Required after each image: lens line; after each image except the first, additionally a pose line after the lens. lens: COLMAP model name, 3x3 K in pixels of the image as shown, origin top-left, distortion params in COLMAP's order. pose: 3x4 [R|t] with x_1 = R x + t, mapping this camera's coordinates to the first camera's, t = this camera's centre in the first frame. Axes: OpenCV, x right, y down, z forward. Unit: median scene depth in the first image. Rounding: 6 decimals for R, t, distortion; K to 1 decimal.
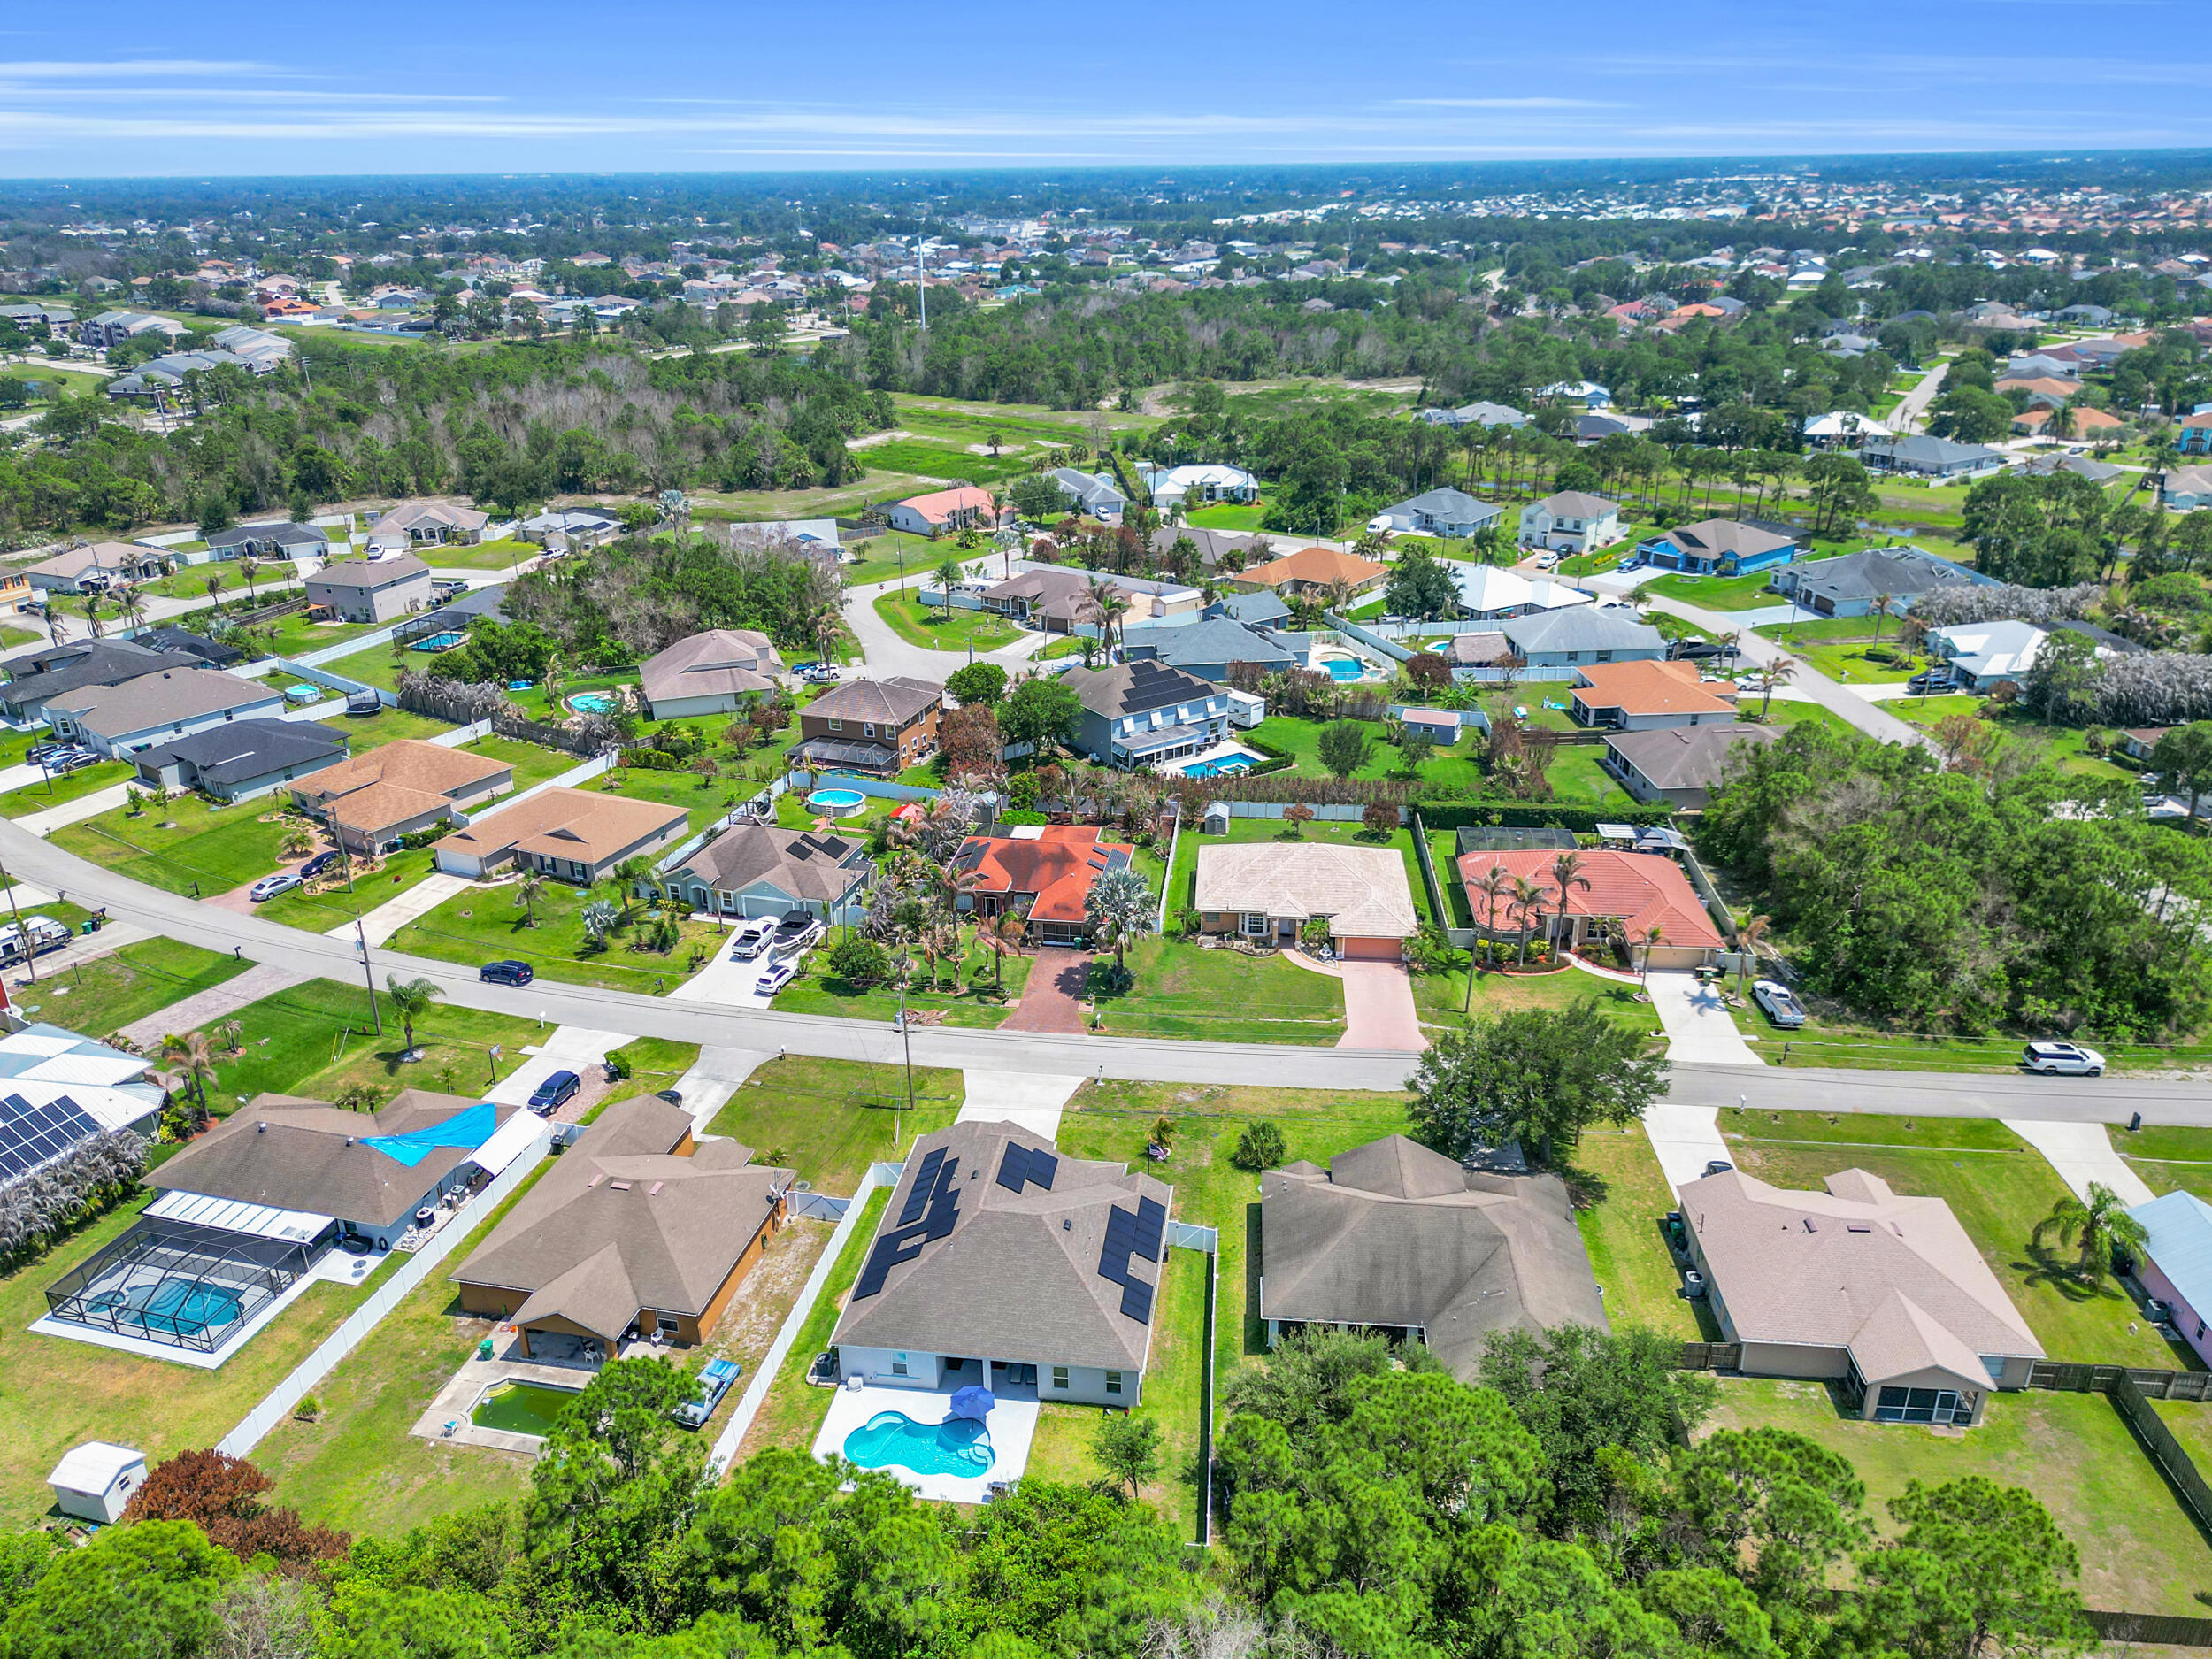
lens RADIAL K [[1581.8, 0, 1098.1], [0, 1581.8, 738.1], [0, 0, 1]] dist [0.100172, -0.122805]
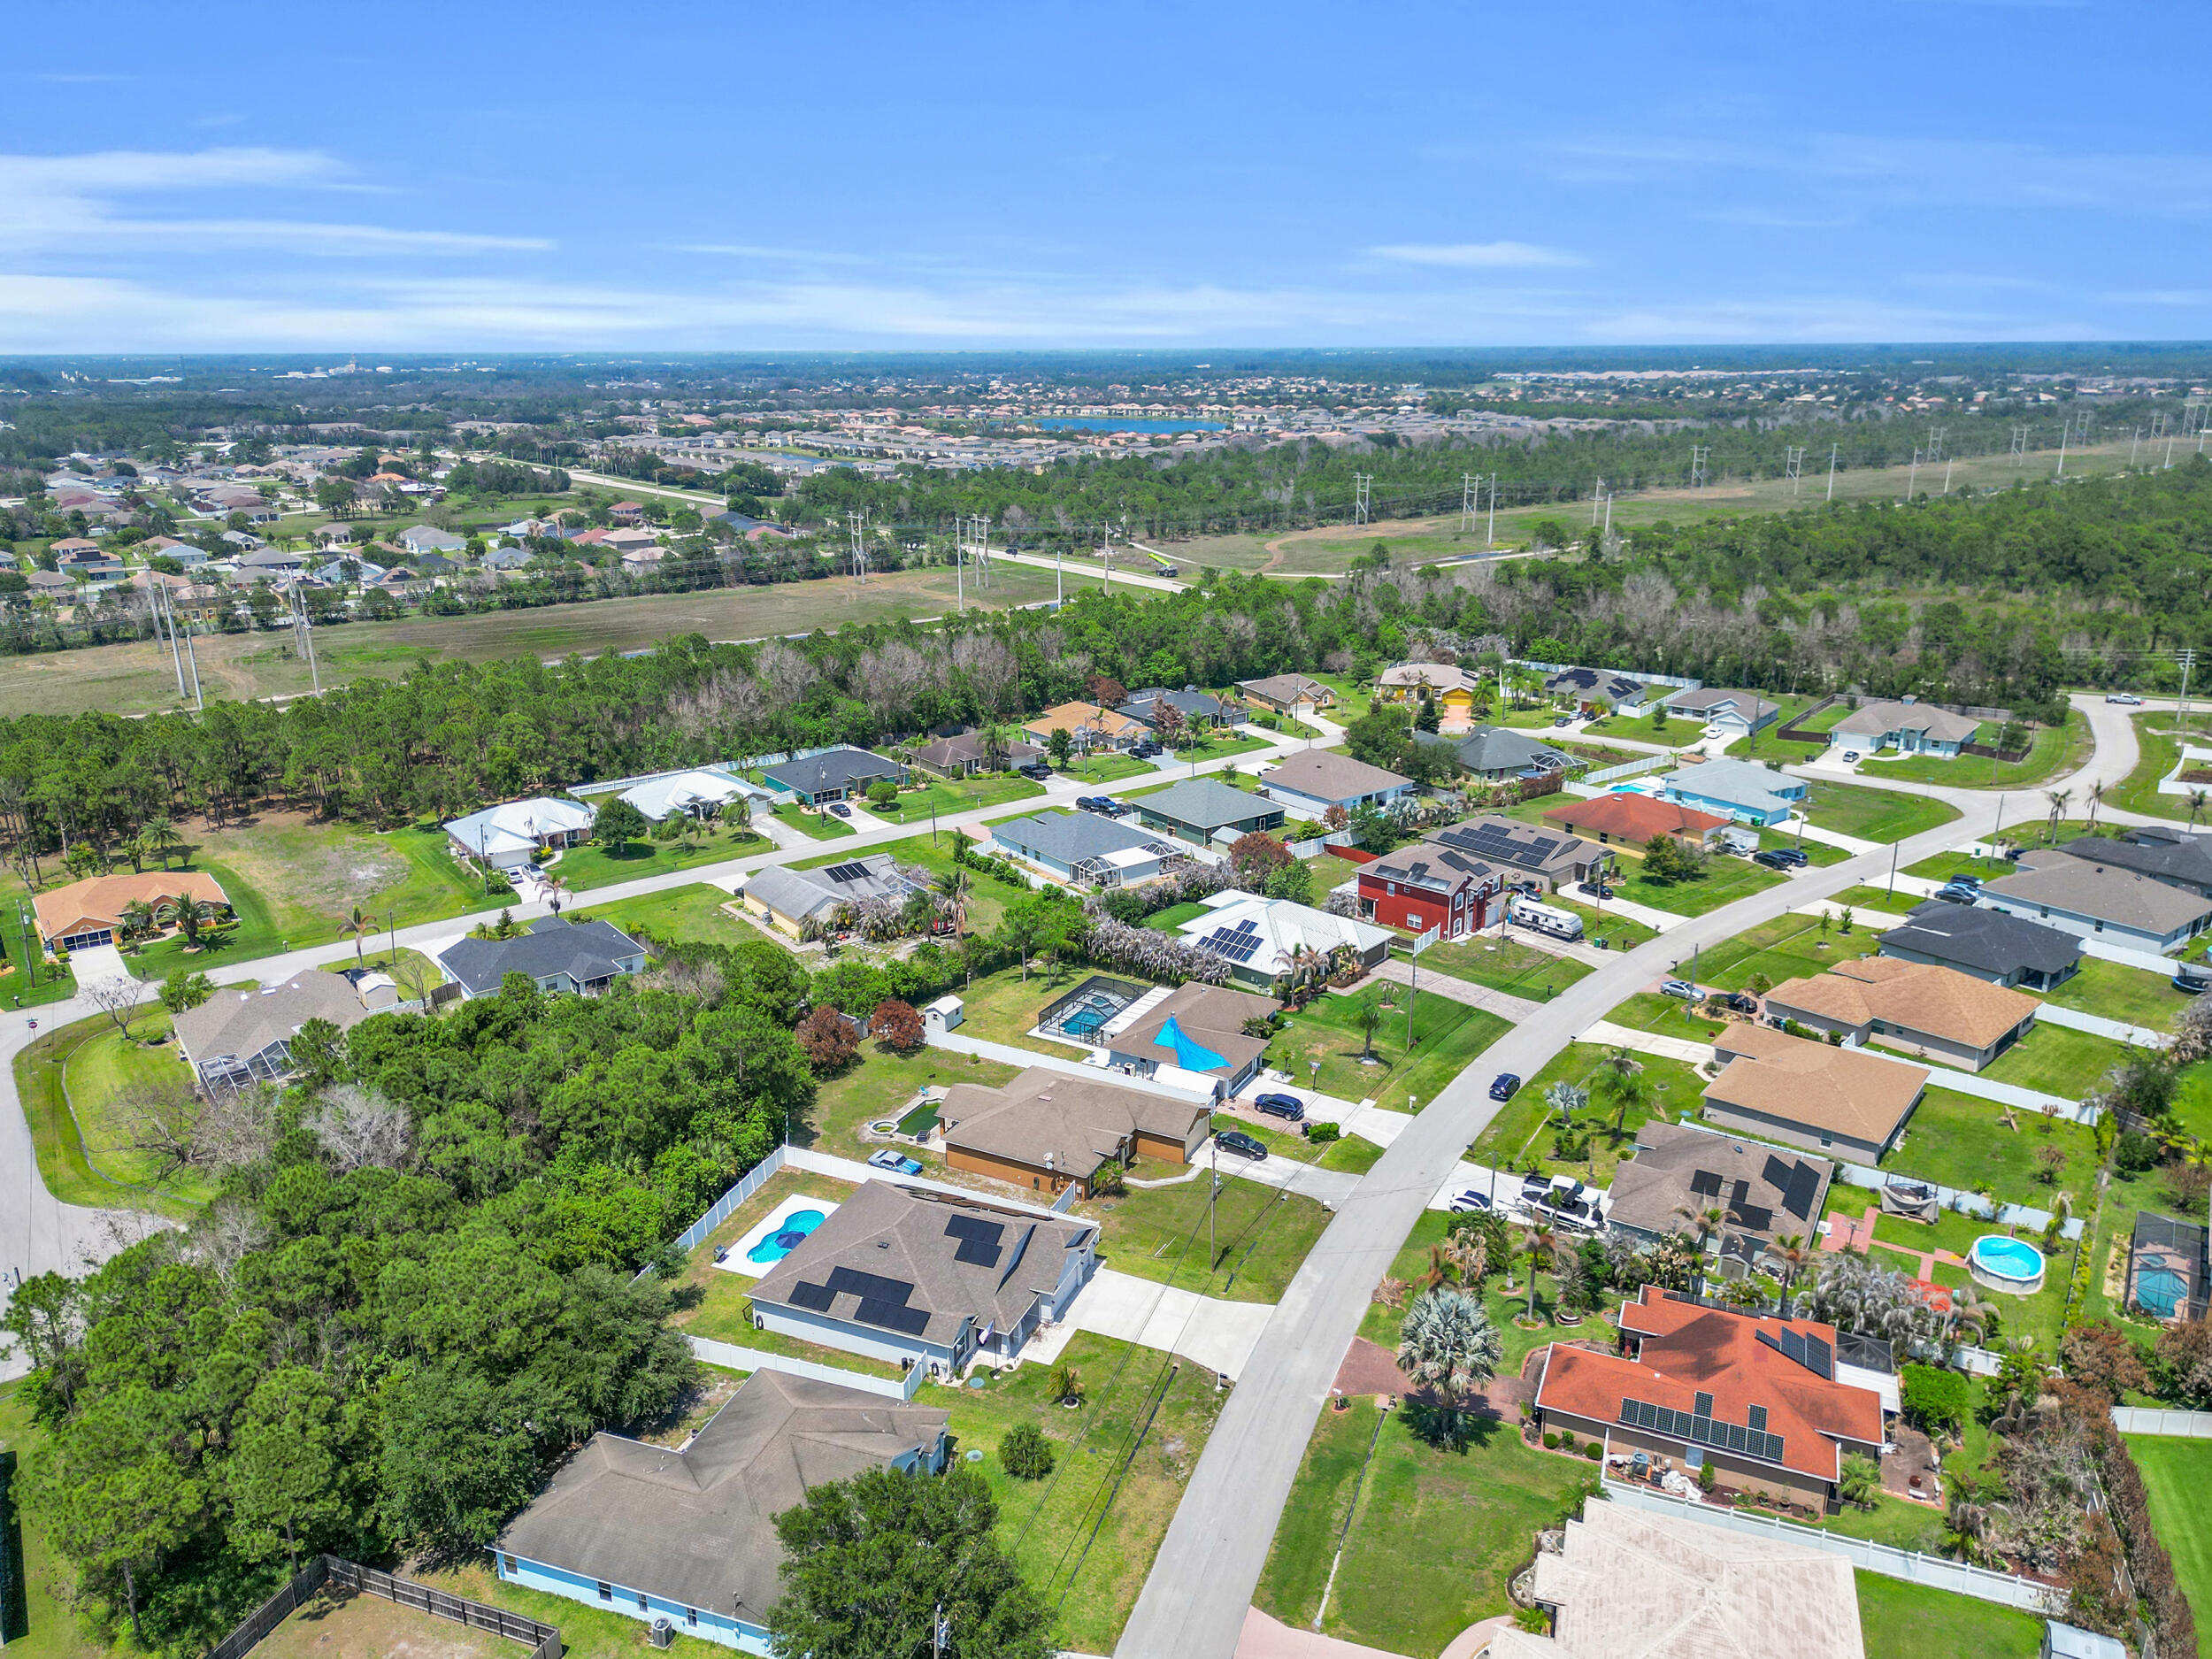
lens RADIAL K [[1581.8, 0, 1098.1], [0, 1581.8, 738.1], [0, 0, 1]] dist [0.100172, -0.122805]
pose [[-0.251604, 0.245010, -0.936304, 0.697642], [-0.313665, 0.894567, 0.318376, -0.341953], [0.915592, 0.373791, -0.148226, 0.829984]]
